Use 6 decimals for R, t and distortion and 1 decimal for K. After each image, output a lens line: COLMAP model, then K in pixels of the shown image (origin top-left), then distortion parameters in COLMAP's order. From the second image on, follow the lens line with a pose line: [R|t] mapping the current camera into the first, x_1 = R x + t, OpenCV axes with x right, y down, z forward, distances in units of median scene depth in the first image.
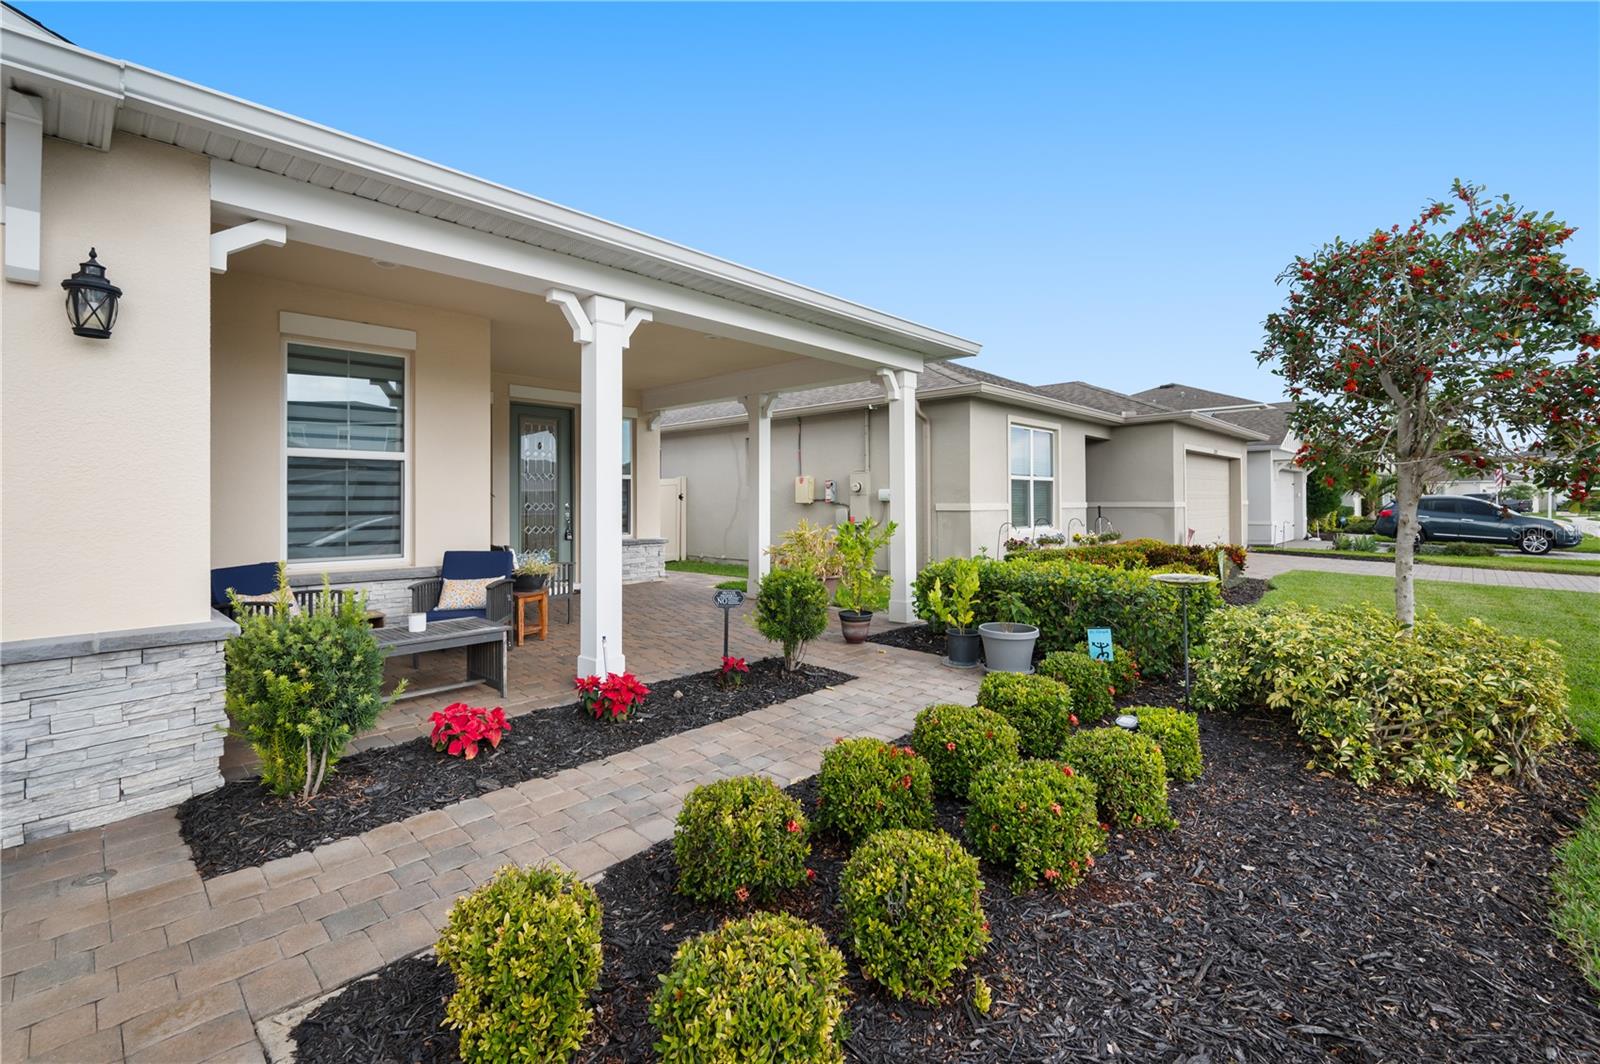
lens RADIAL K [[700.7, 0, 801.3], [0, 700.7, 504.6], [0, 0, 1]] dist [-0.000125, -0.000091]
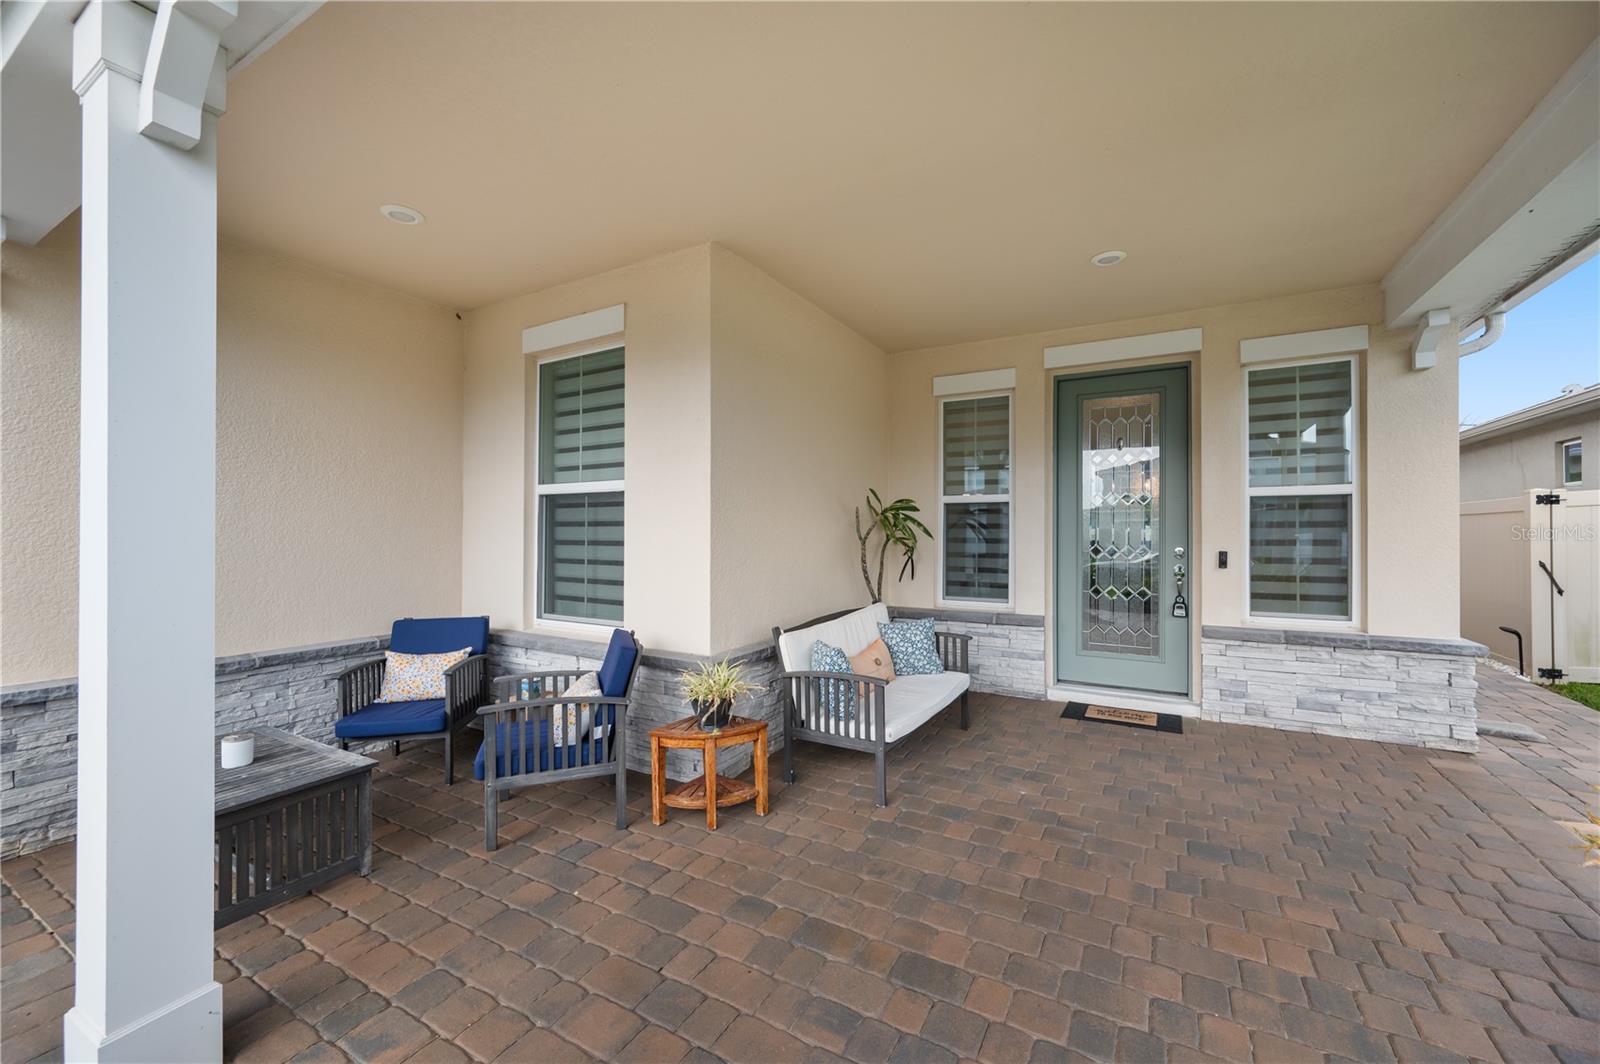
lens RADIAL K [[637.4, 0, 800.0], [0, 637.4, 532.0], [0, 0, 1]] dist [0.000205, 0.000112]
pose [[0.237274, 0.008443, -0.971406, 0.061455], [-0.002747, 0.999964, 0.008020, -0.015995], [0.971439, 0.000766, 0.237288, 0.612543]]
